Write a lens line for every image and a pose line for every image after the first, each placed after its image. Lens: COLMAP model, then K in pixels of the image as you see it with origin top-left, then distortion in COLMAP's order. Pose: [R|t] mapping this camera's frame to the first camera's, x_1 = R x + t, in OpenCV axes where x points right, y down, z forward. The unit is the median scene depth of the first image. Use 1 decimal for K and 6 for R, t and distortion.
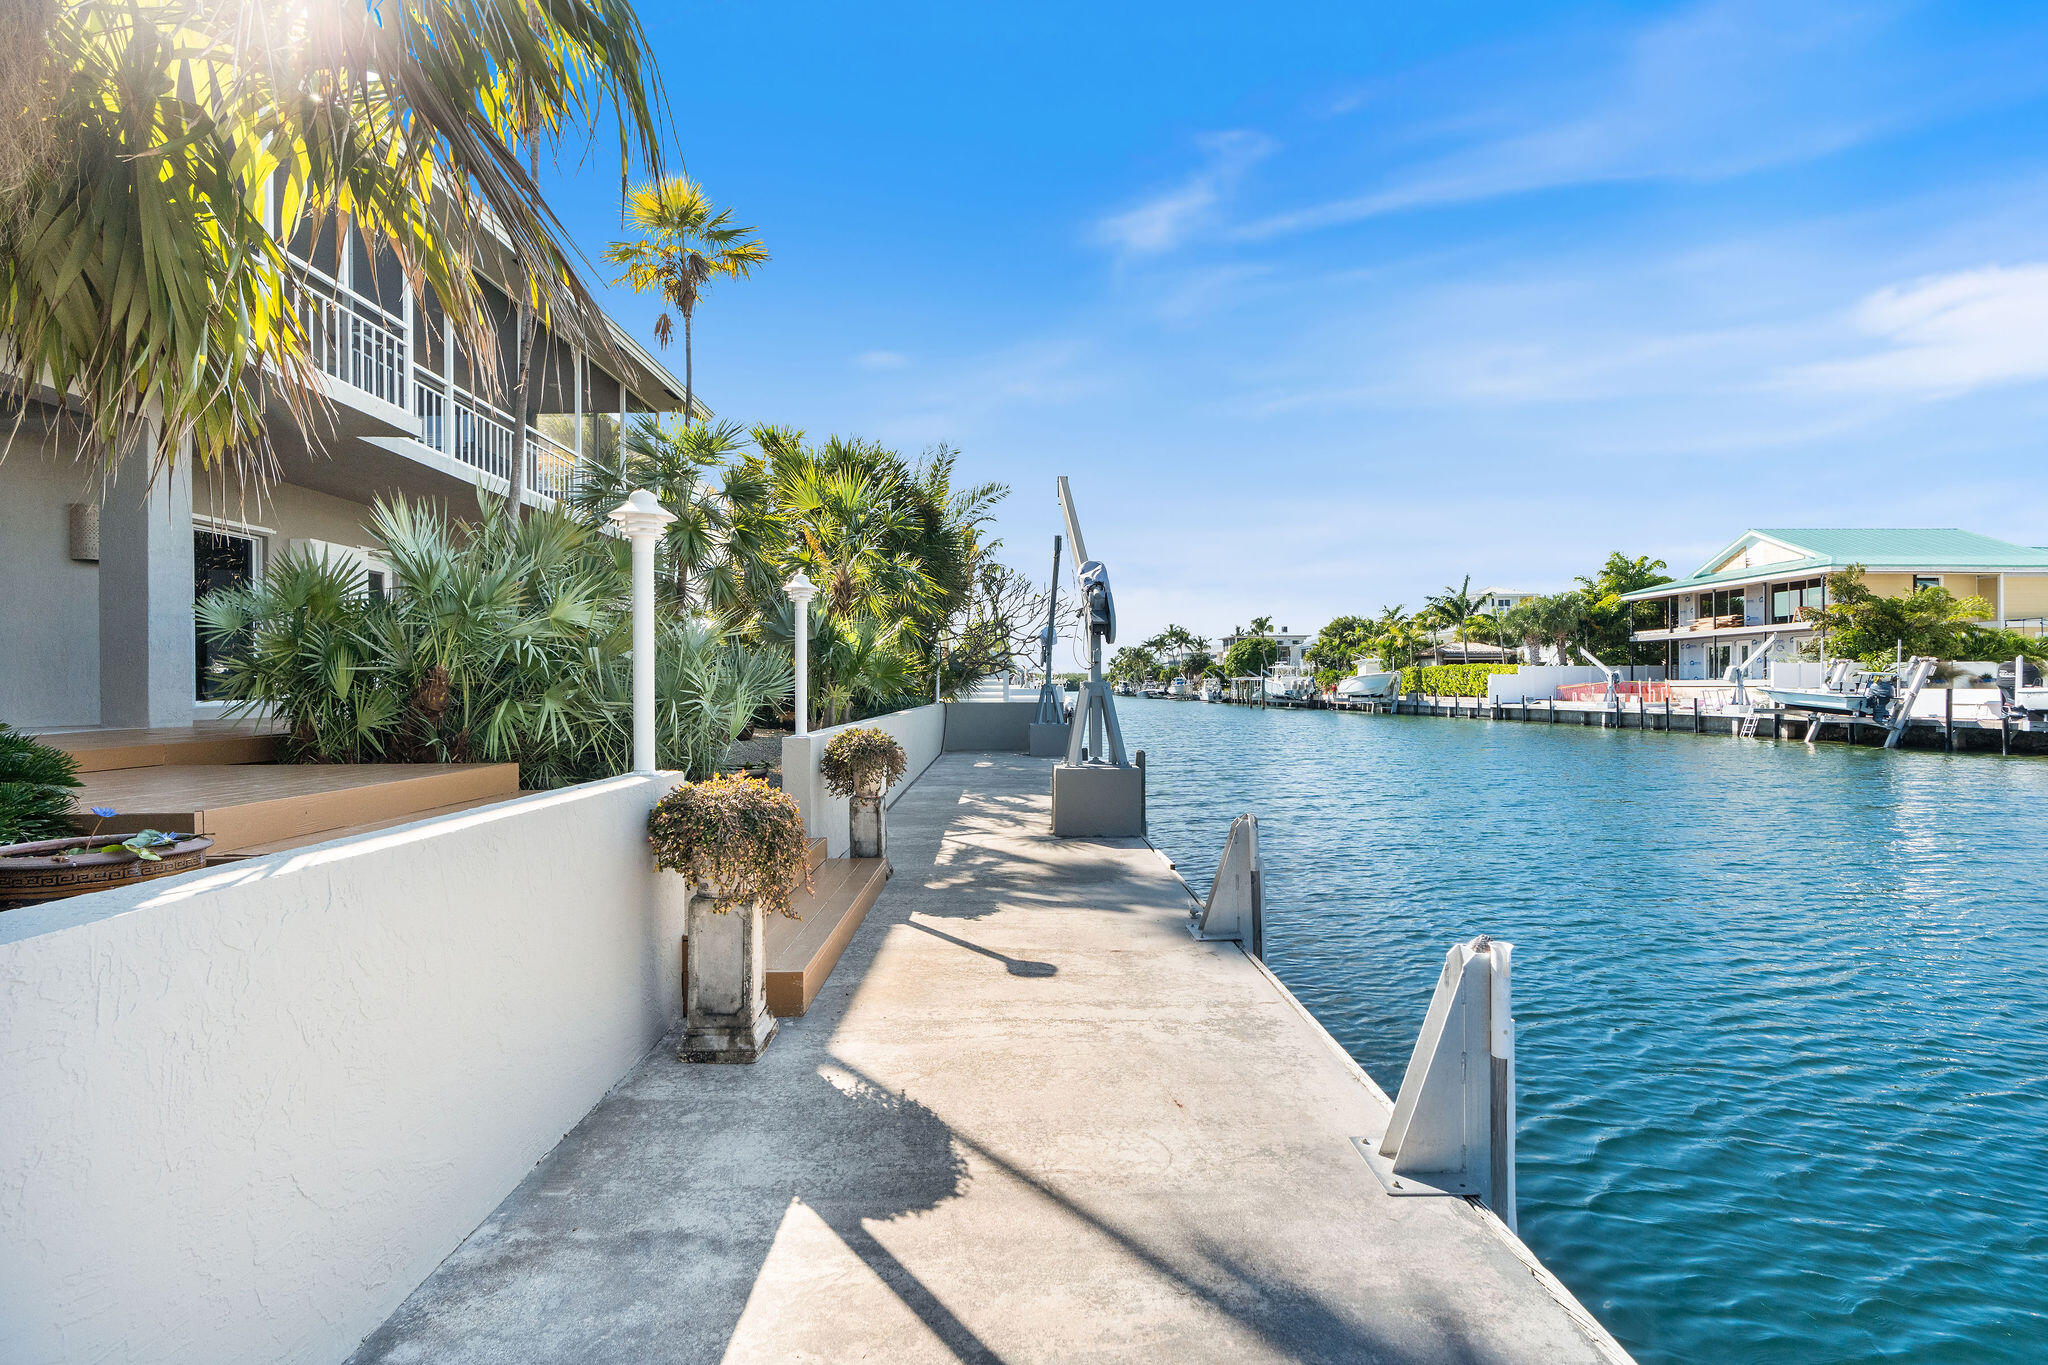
lens RADIAL K [[924.6, 0, 1016.1], [0, 924.6, 681.1], [0, 0, 1]] dist [-0.002761, -0.000345]
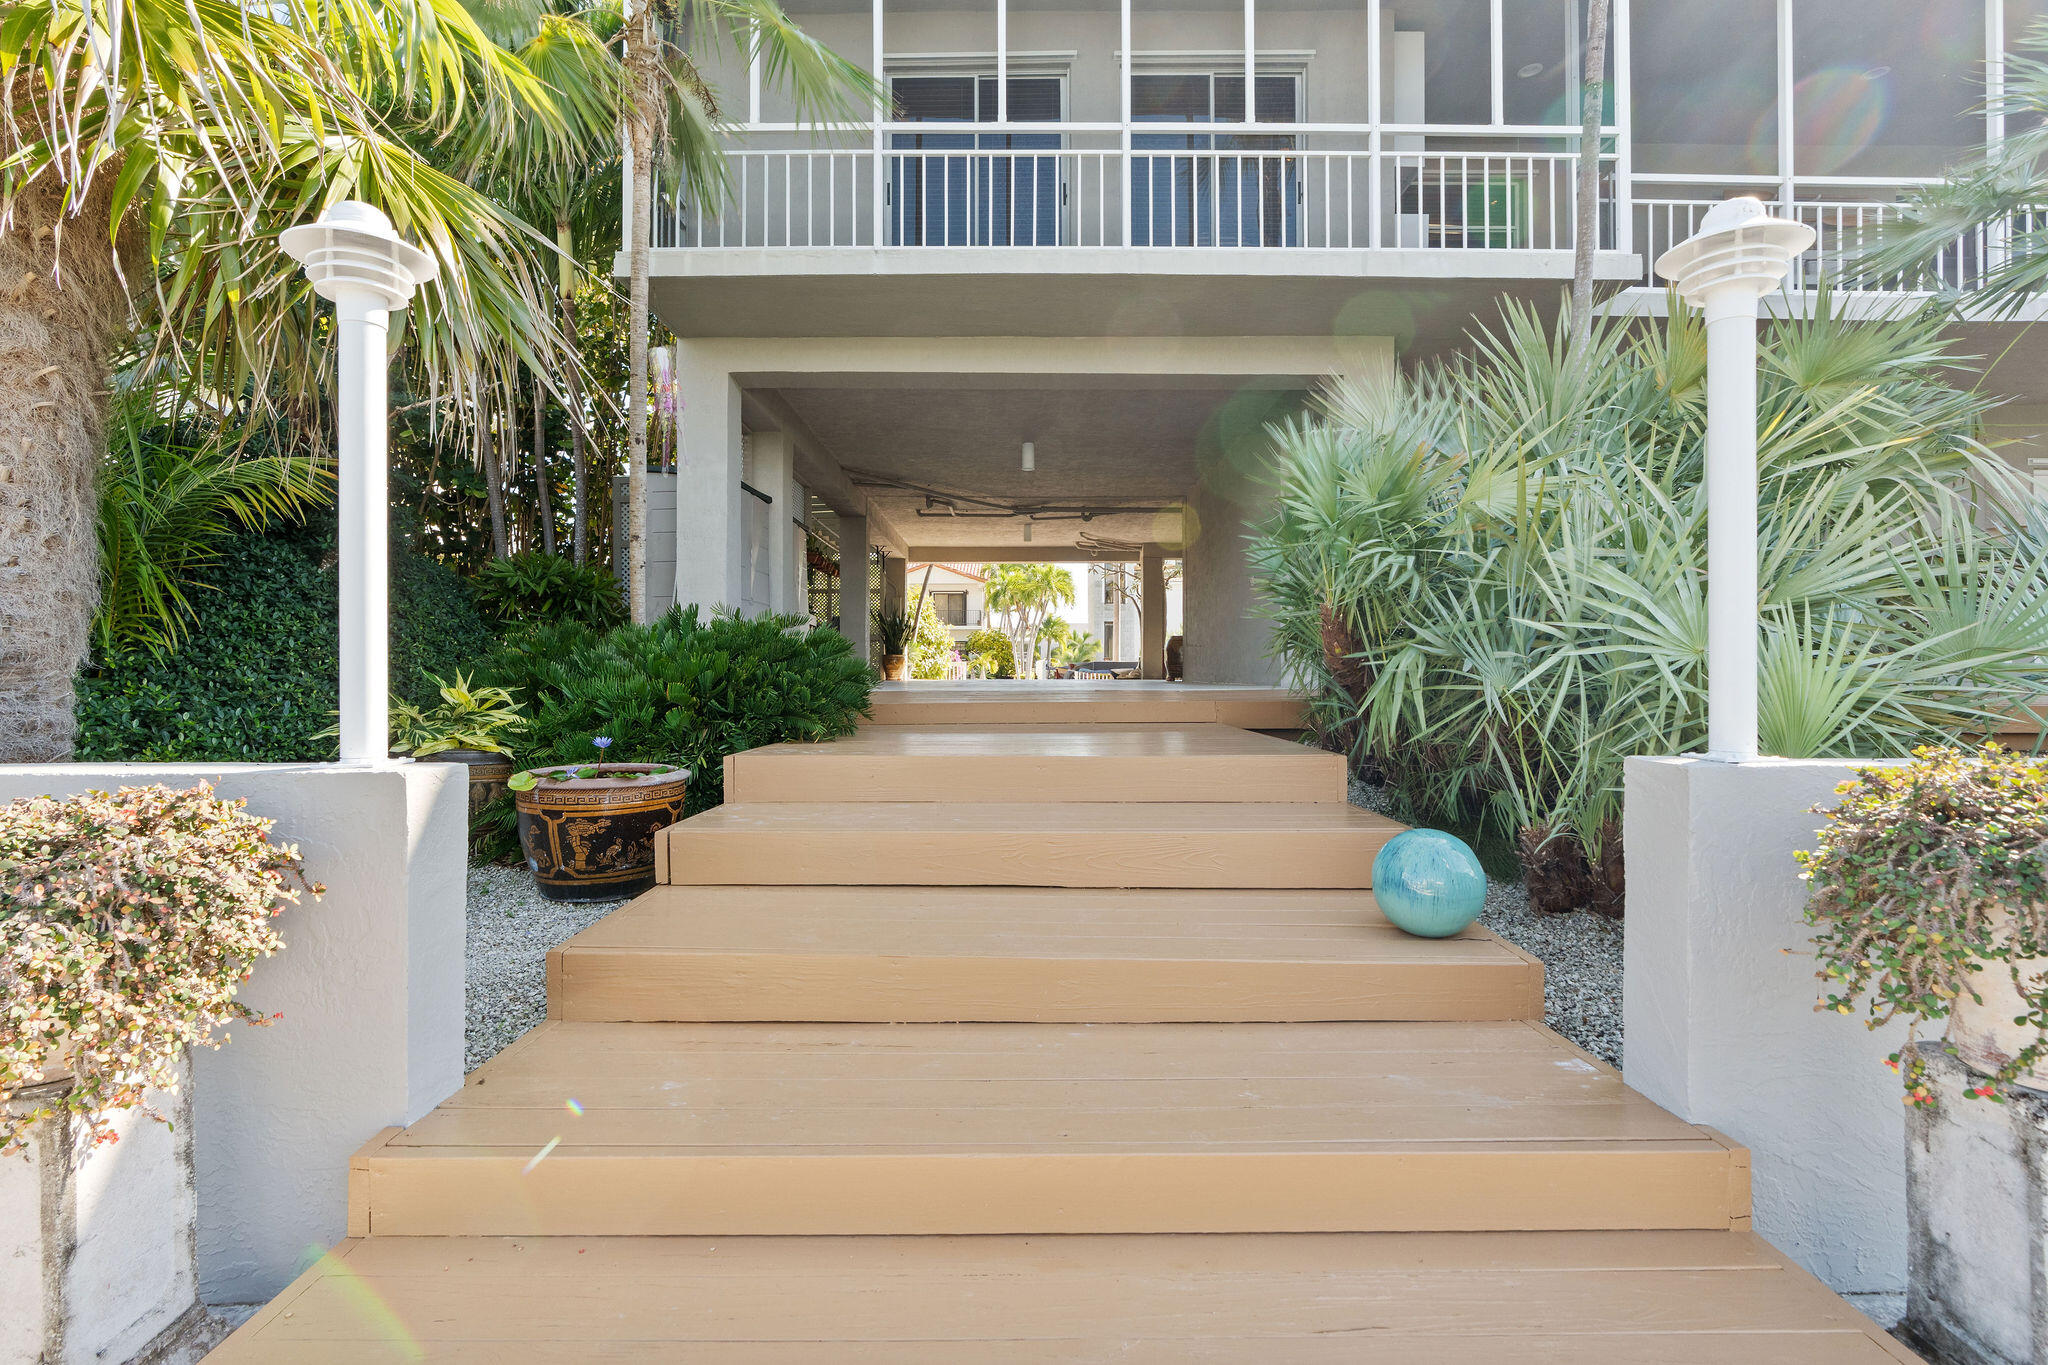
lens RADIAL K [[924.6, 0, 1024.1], [0, 924.6, 672.2], [0, 0, 1]] dist [-0.002761, -0.000345]
pose [[0.001902, -0.003415, -0.999992, 0.008087], [0.008963, 0.999954, -0.003398, 0.005938], [0.999958, -0.008957, 0.001933, 0.146712]]
